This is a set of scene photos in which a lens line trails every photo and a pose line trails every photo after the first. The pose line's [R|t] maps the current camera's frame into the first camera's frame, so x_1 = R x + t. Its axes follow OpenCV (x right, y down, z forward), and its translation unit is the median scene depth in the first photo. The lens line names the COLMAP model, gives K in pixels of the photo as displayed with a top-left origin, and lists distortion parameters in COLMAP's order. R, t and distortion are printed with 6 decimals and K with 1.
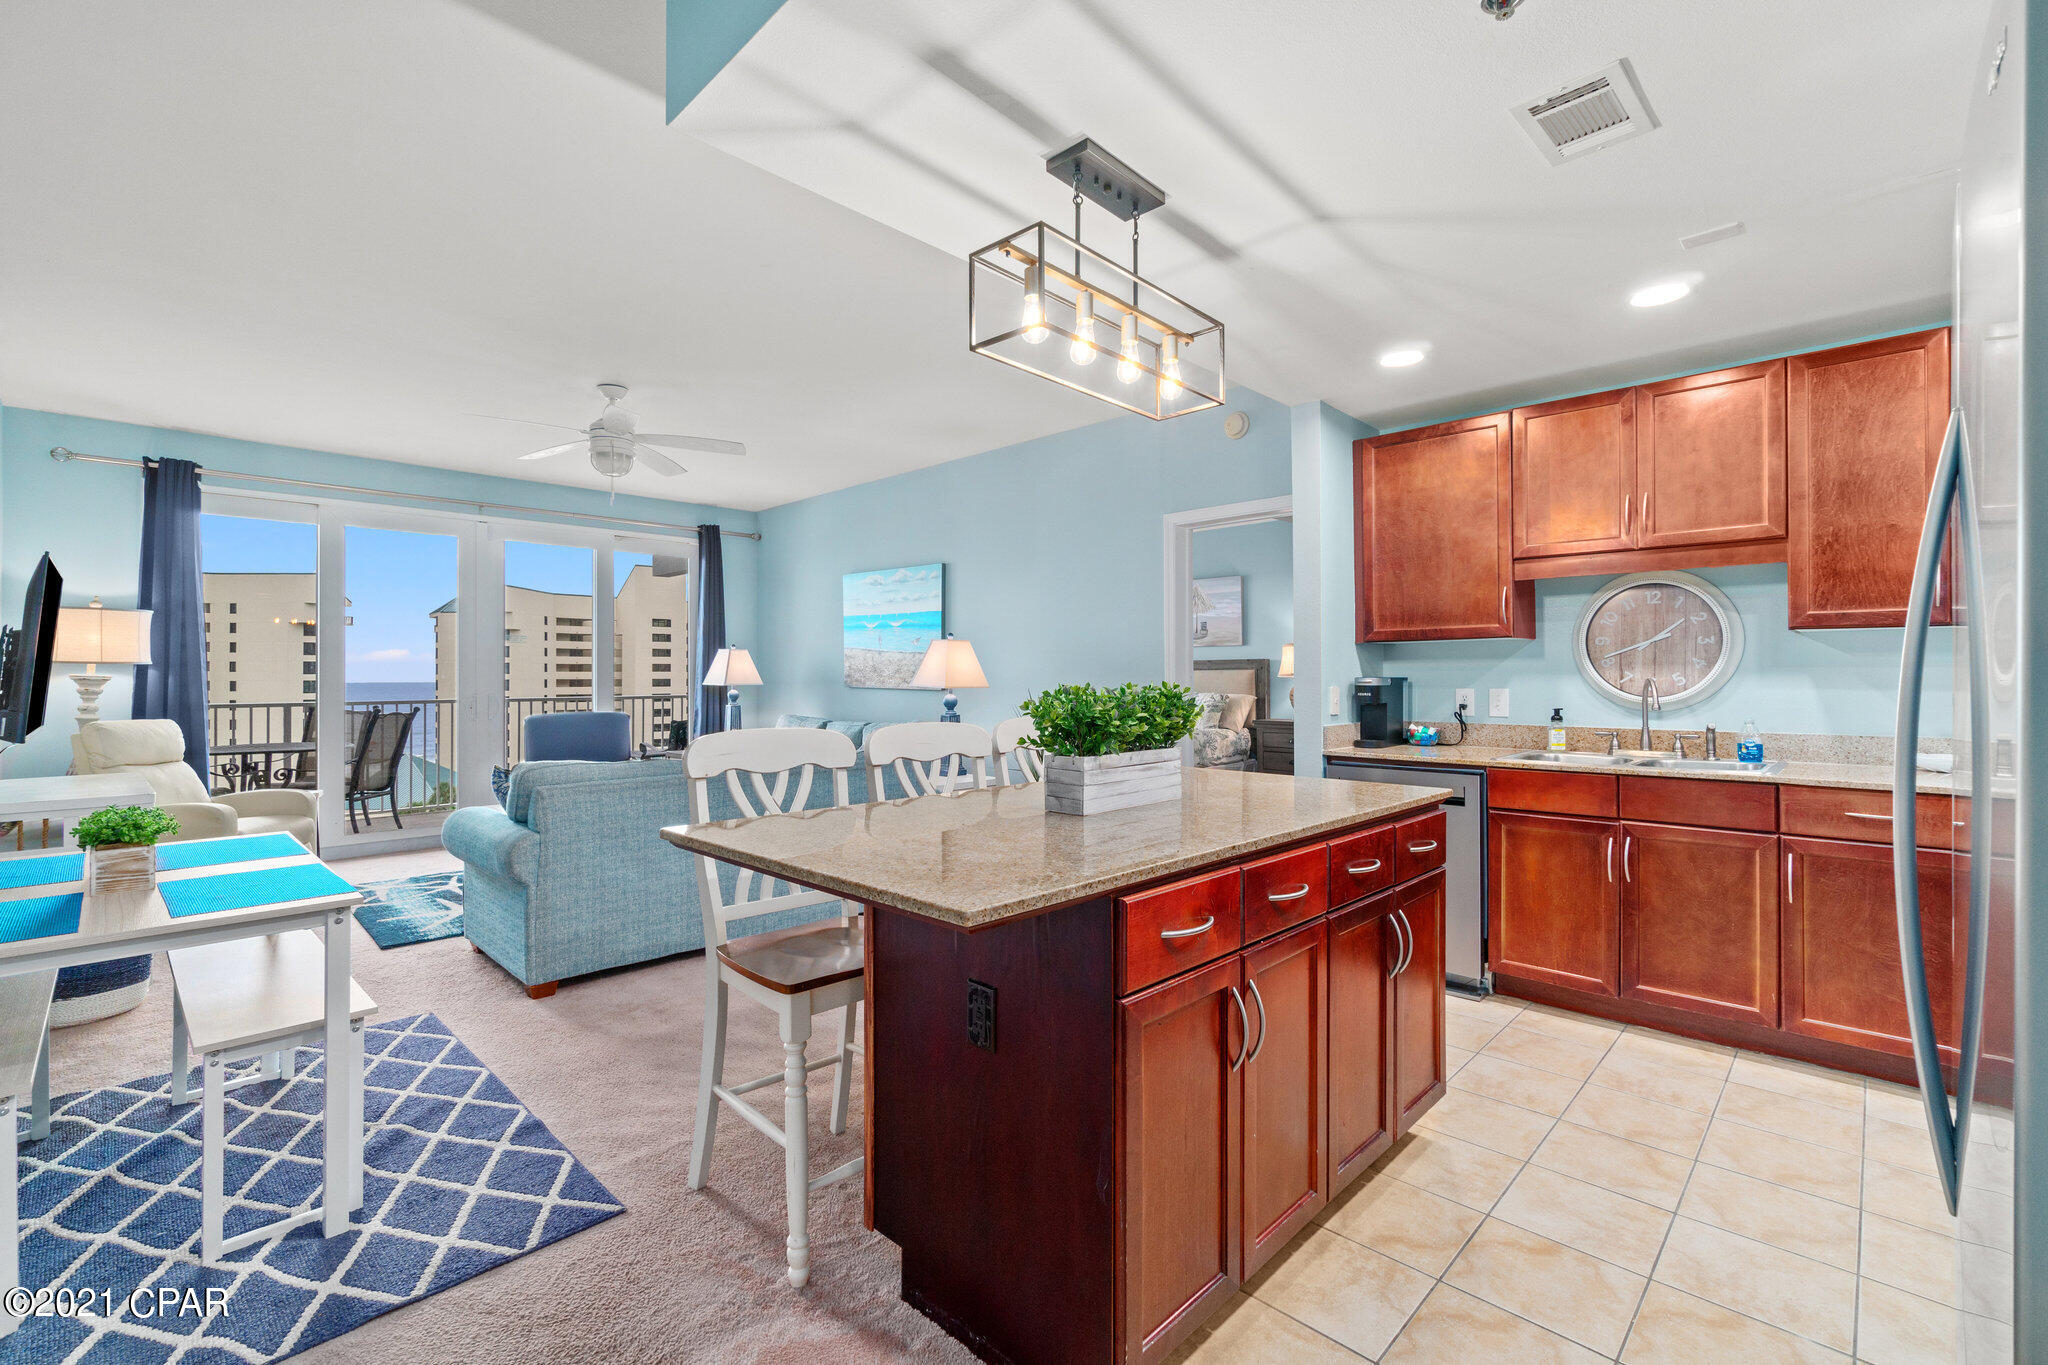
lens RADIAL K [[883.1, 0, 1023.1], [0, 883.1, 663.2], [0, 0, 1]] dist [-0.005525, 0.001817]
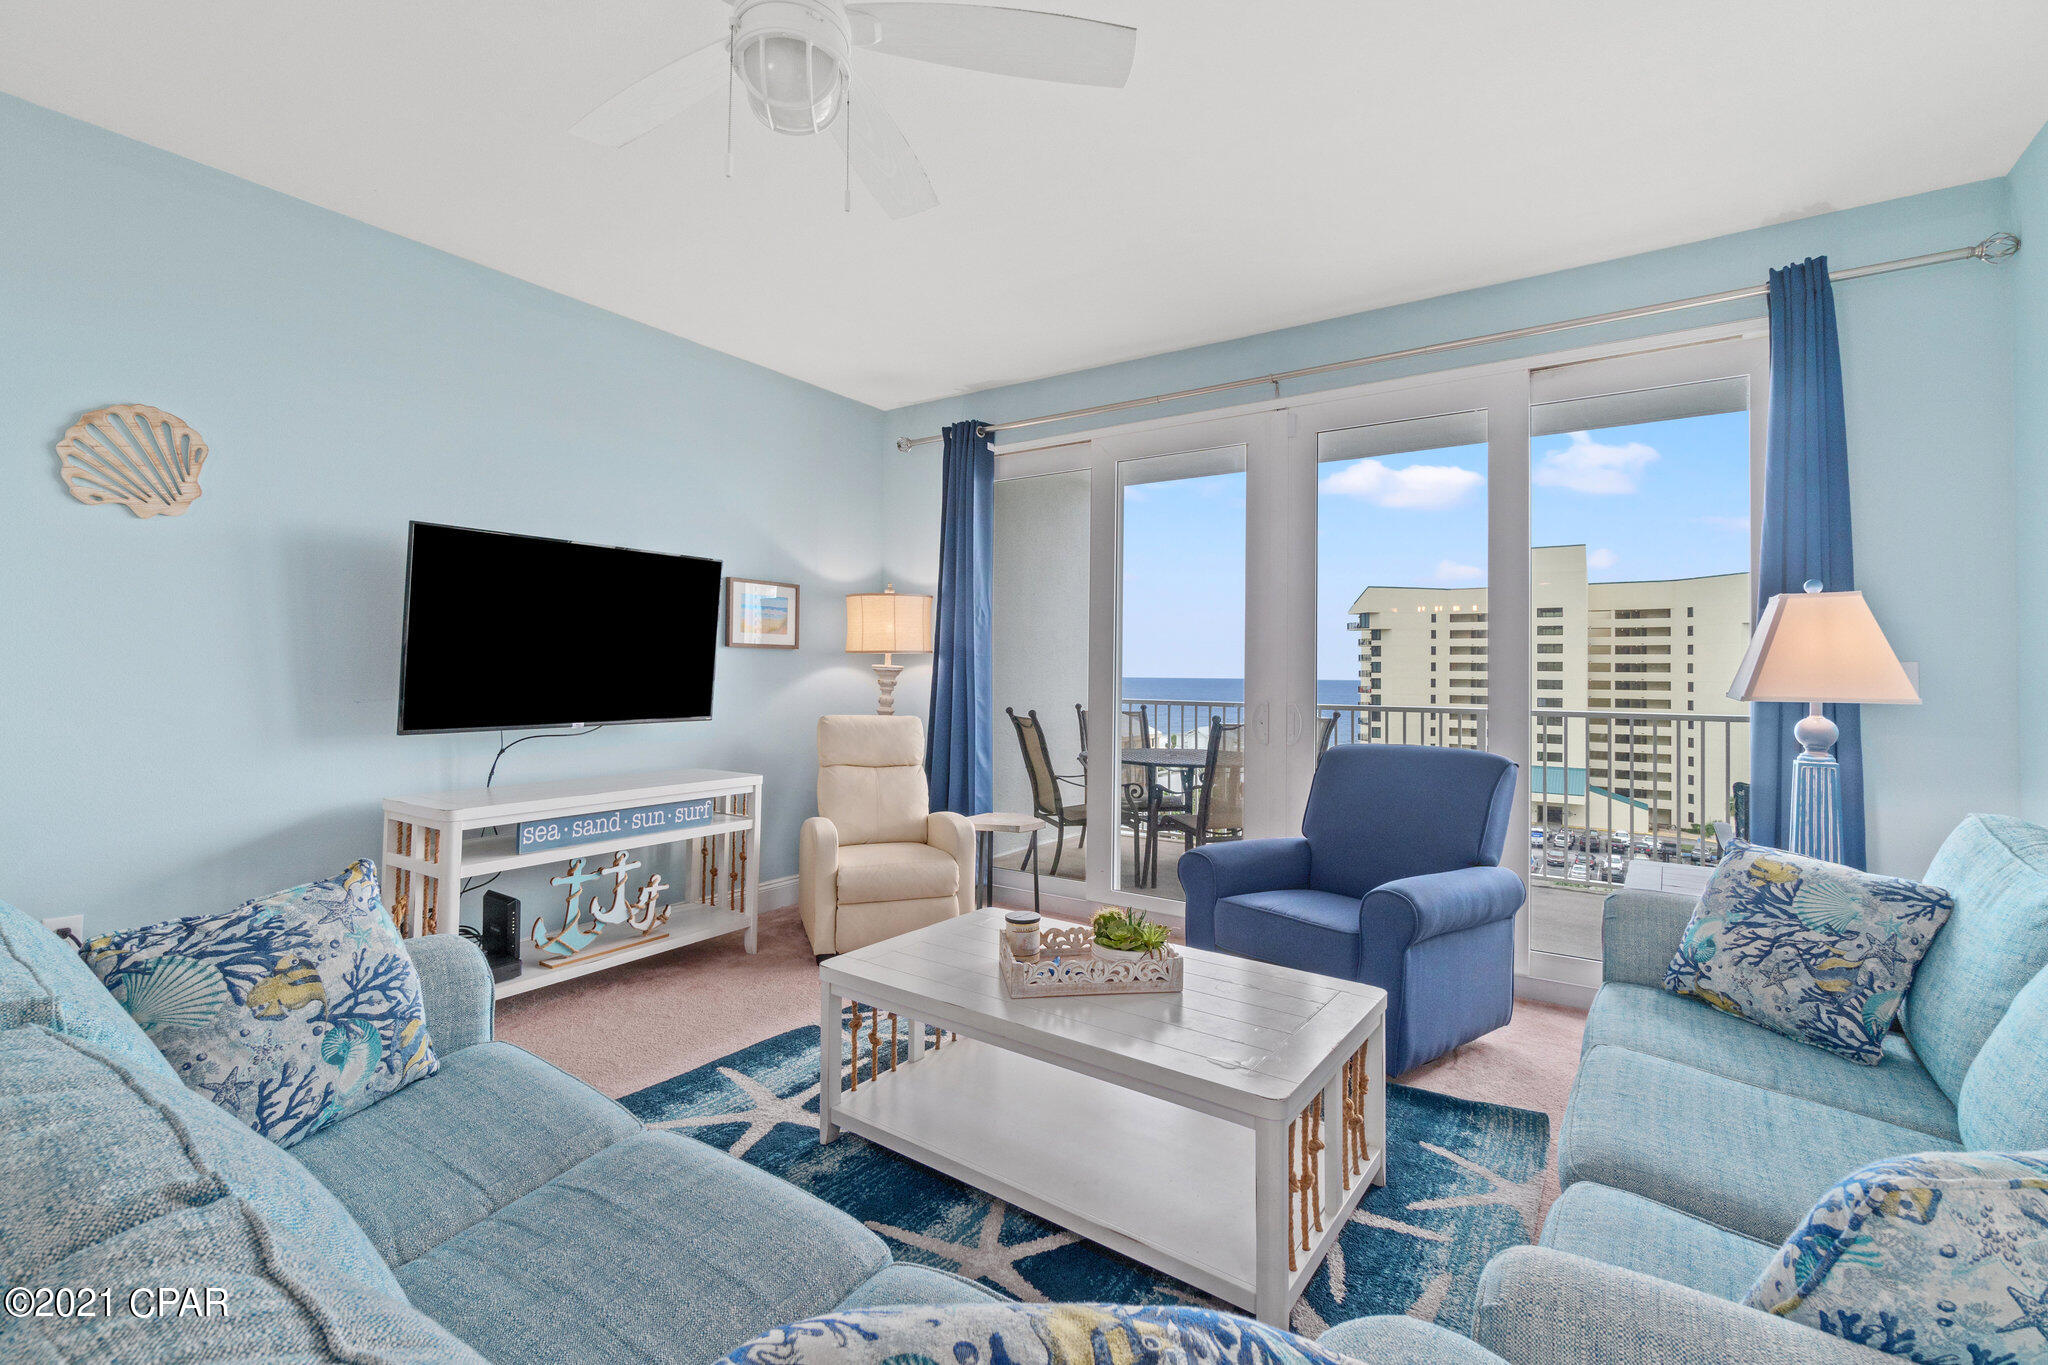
lens RADIAL K [[883.1, 0, 1023.9], [0, 883.1, 673.0], [0, 0, 1]] dist [-0.005525, 0.001817]
pose [[0.182456, 0.004254, -0.983205, -0.083597], [0.002461, 0.999986, 0.004783, 0.017078], [0.983211, -0.003293, 0.182443, 0.972301]]
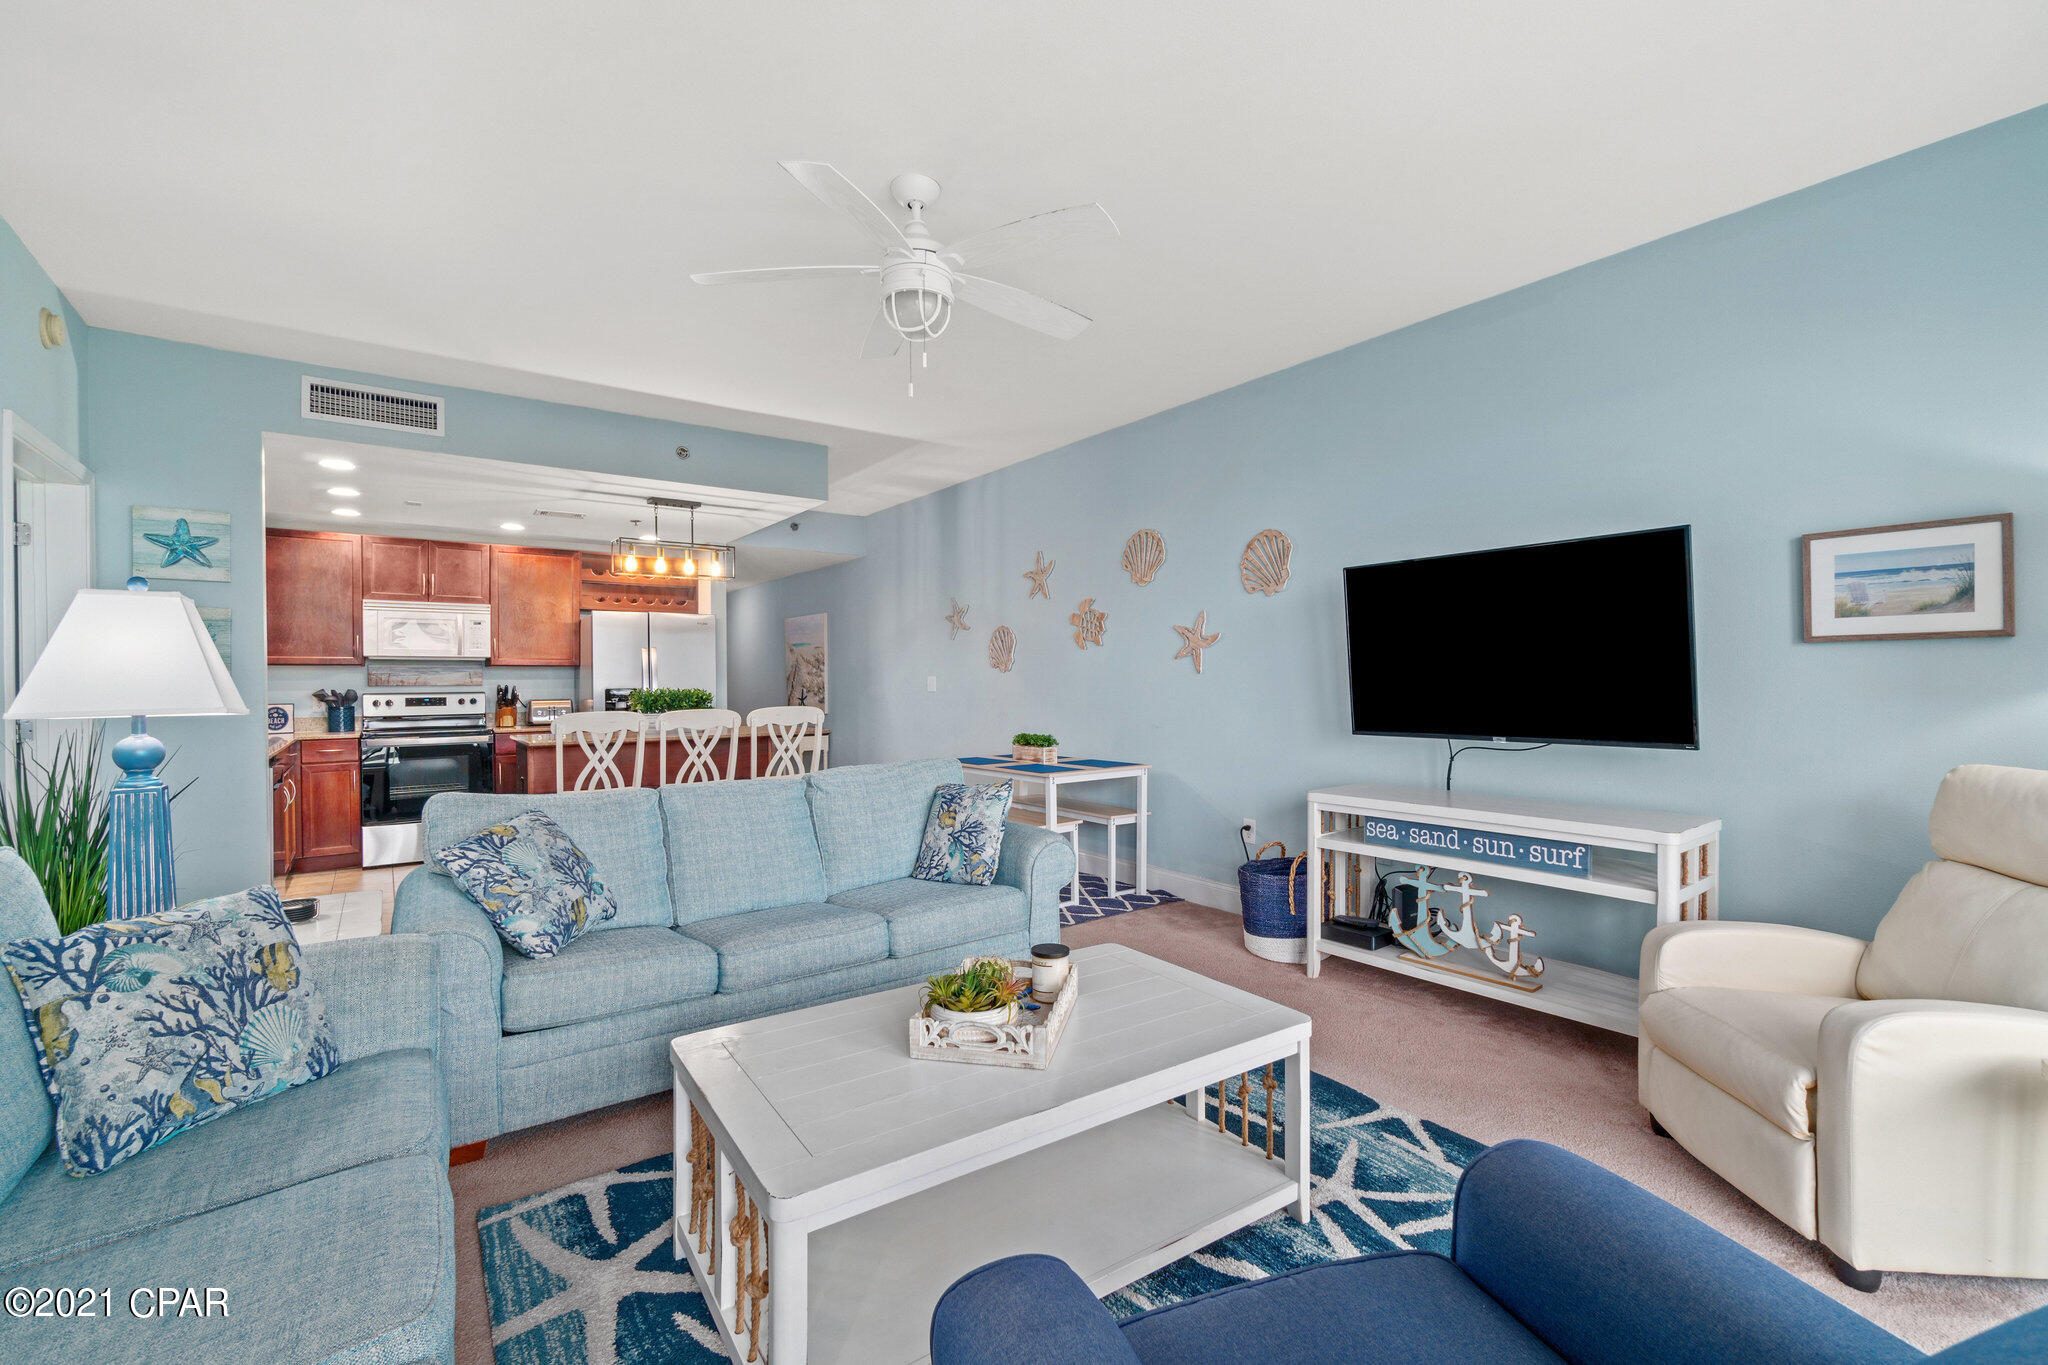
lens RADIAL K [[883.1, 0, 1029.4], [0, 883.1, 686.5], [0, 0, 1]] dist [-0.005525, 0.001817]
pose [[-0.987327, 0.010811, 0.158330, -0.592300], [0.009372, 0.999908, -0.009833, 0.023997], [-0.158421, -0.008224, -0.987337, 1.474917]]
